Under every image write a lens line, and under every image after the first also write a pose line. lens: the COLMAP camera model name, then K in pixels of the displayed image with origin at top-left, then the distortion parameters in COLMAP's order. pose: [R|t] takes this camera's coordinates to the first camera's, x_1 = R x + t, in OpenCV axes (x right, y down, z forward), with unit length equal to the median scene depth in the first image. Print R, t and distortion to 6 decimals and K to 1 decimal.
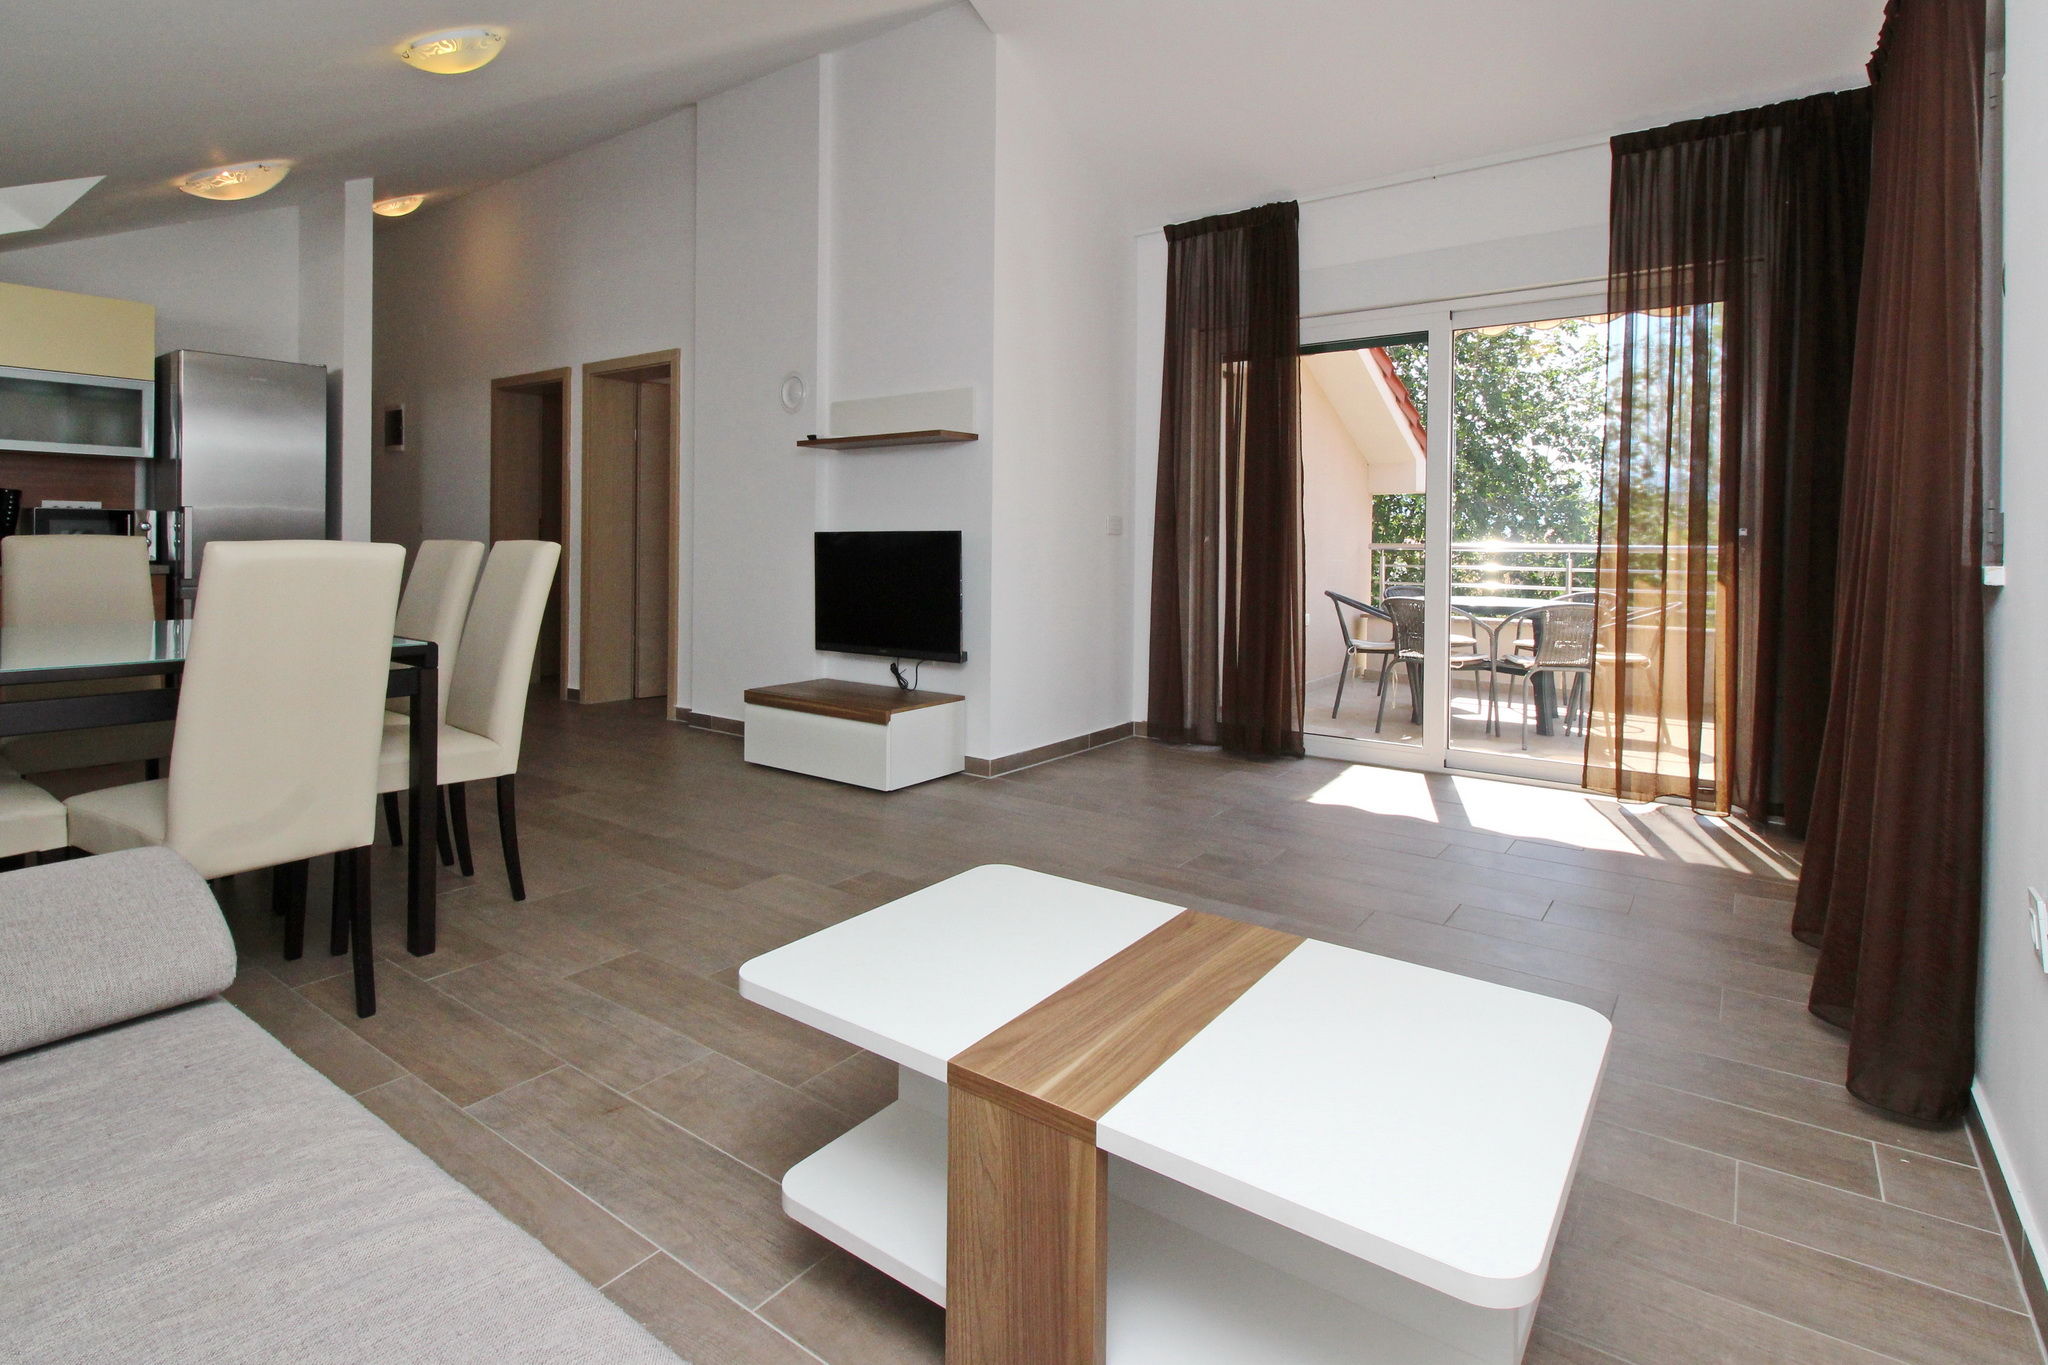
lens RADIAL K [[1046.5, 0, 1030.0], [0, 1046.5, 535.7], [0, 0, 1]] dist [0.033172, -0.019822]
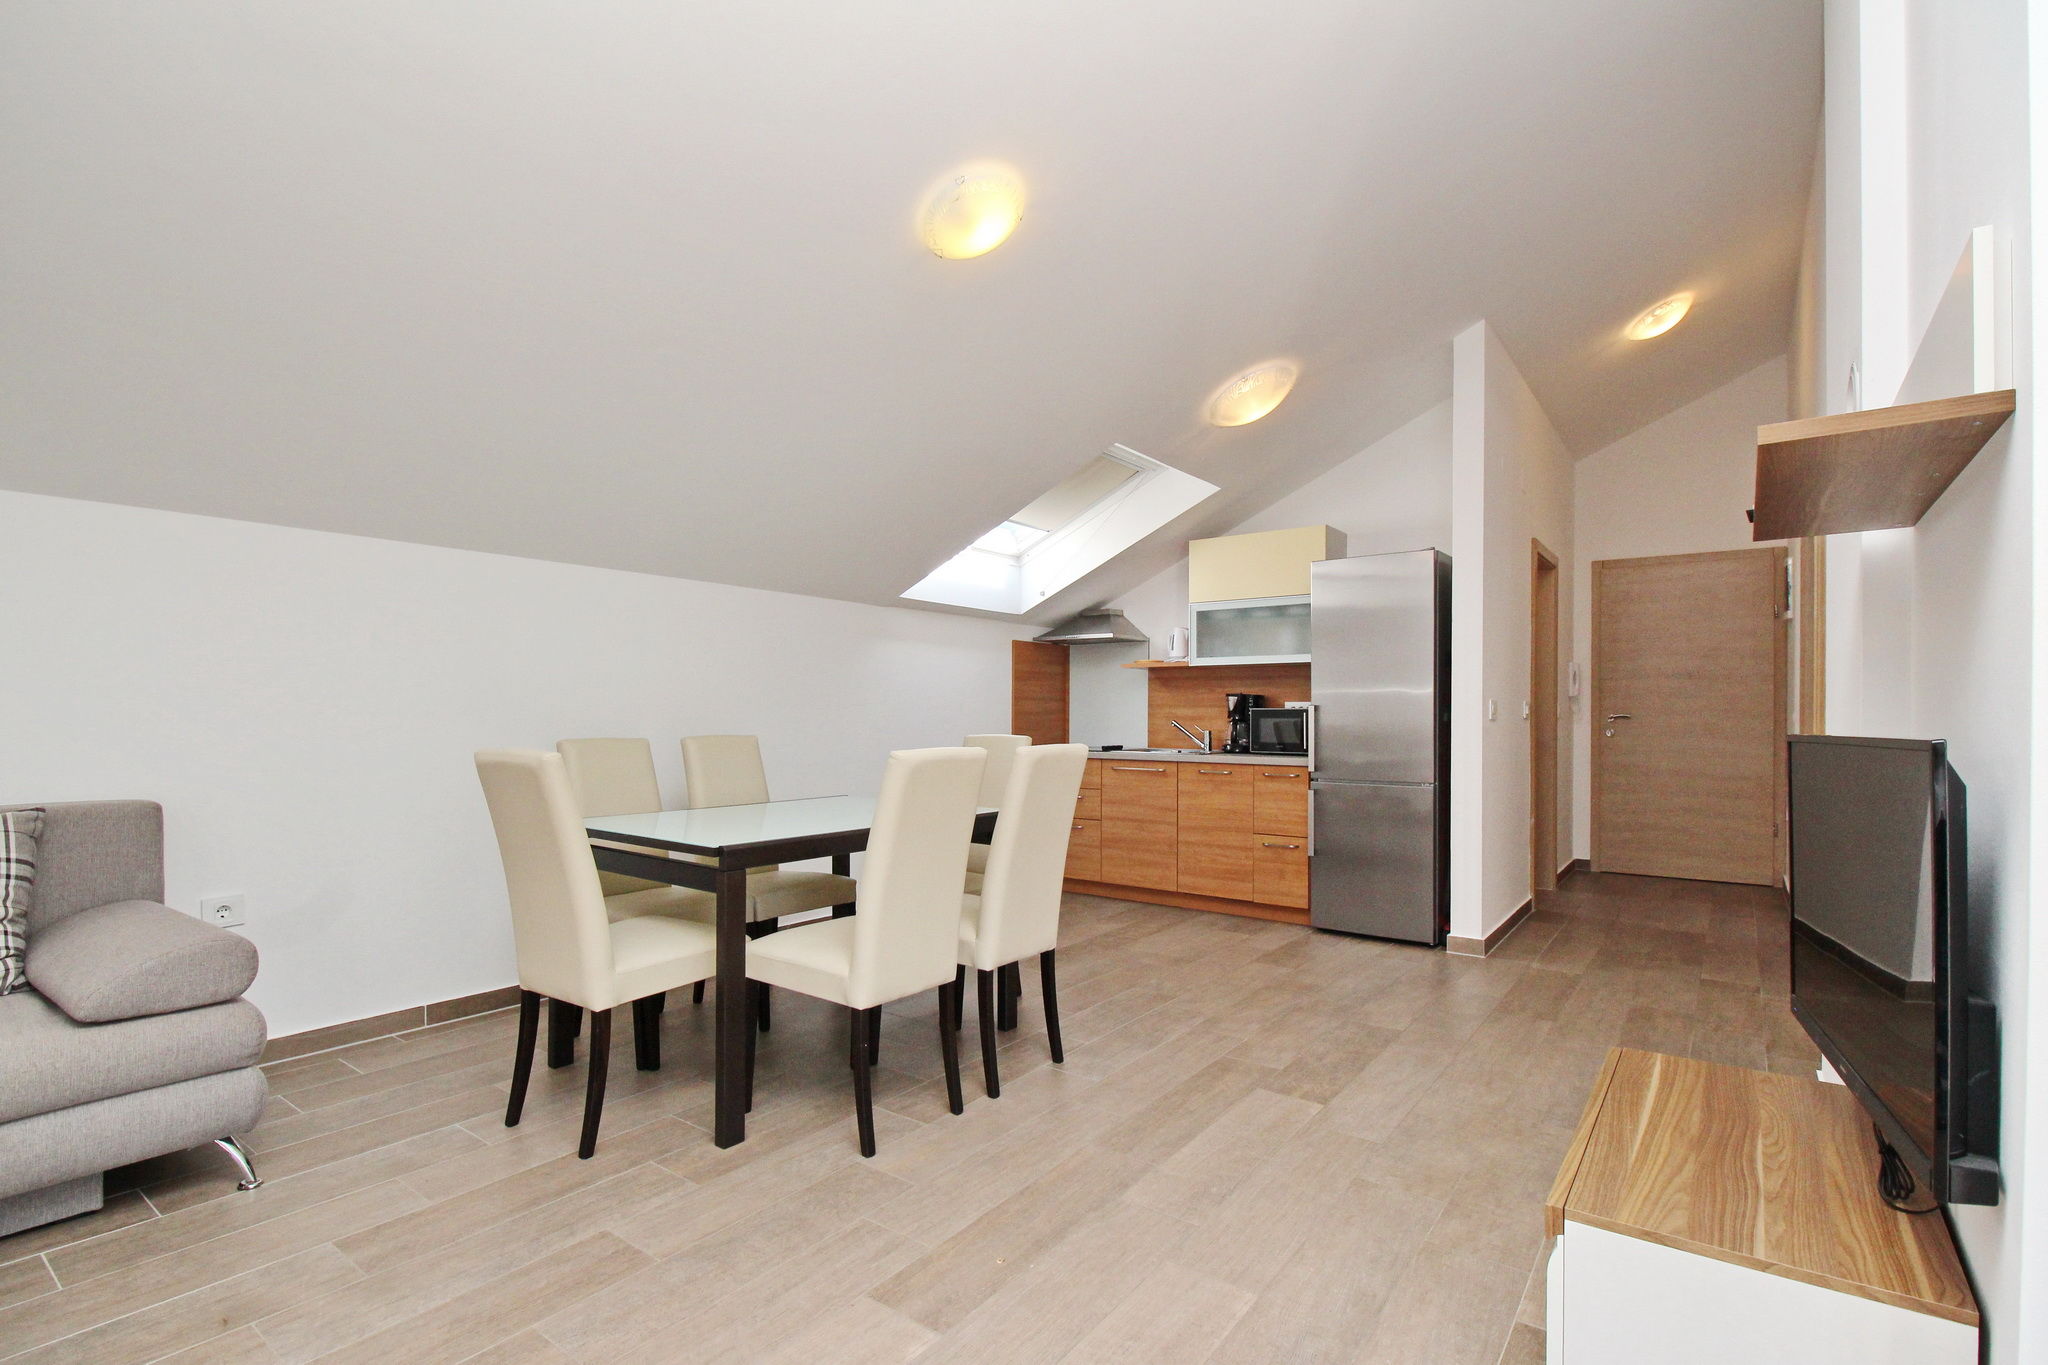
lens RADIAL K [[974.4, 0, 1046.7], [0, 974.4, 717.3], [0, 0, 1]] dist [-0.001599, -0.000816]
pose [[-0.032413, -0.003991, -0.999467, 0.208683], [0.004006, 0.999983, -0.004123, -0.011468], [0.999467, -0.004138, -0.032396, 0.750345]]
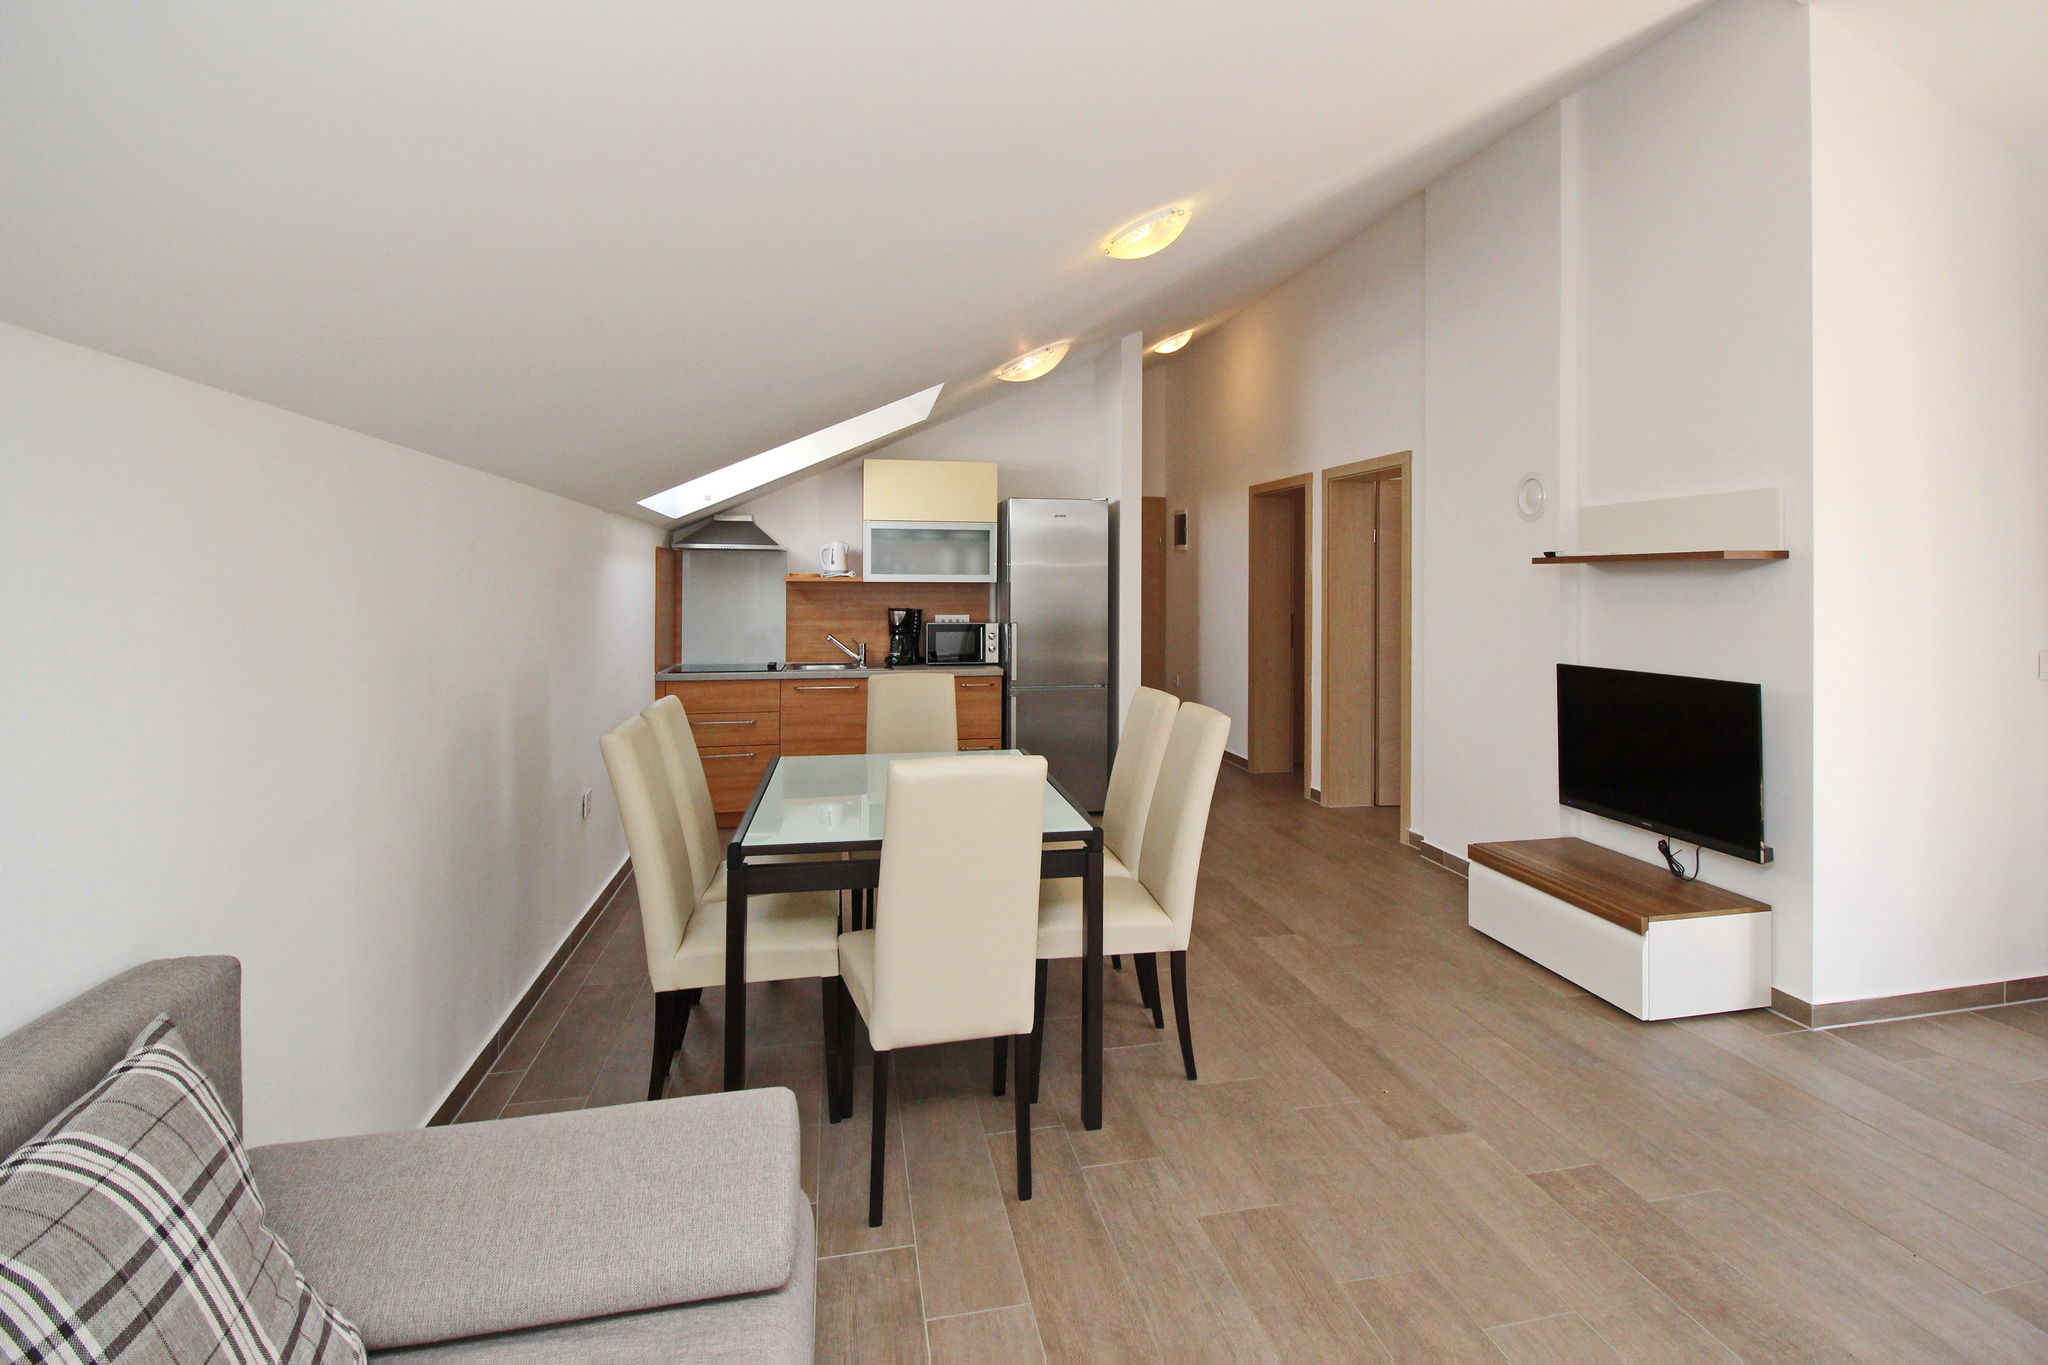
lens RADIAL K [[1015.8, 0, 1046.3], [0, 1015.8, 566.4], [0, 0, 1]] dist [0.002855, -0.008949]
pose [[0.748630, -0.008679, -0.662932, 0.031892], [0.001983, 0.999939, -0.010852, -0.079946], [0.662985, 0.006810, 0.748601, 0.123357]]
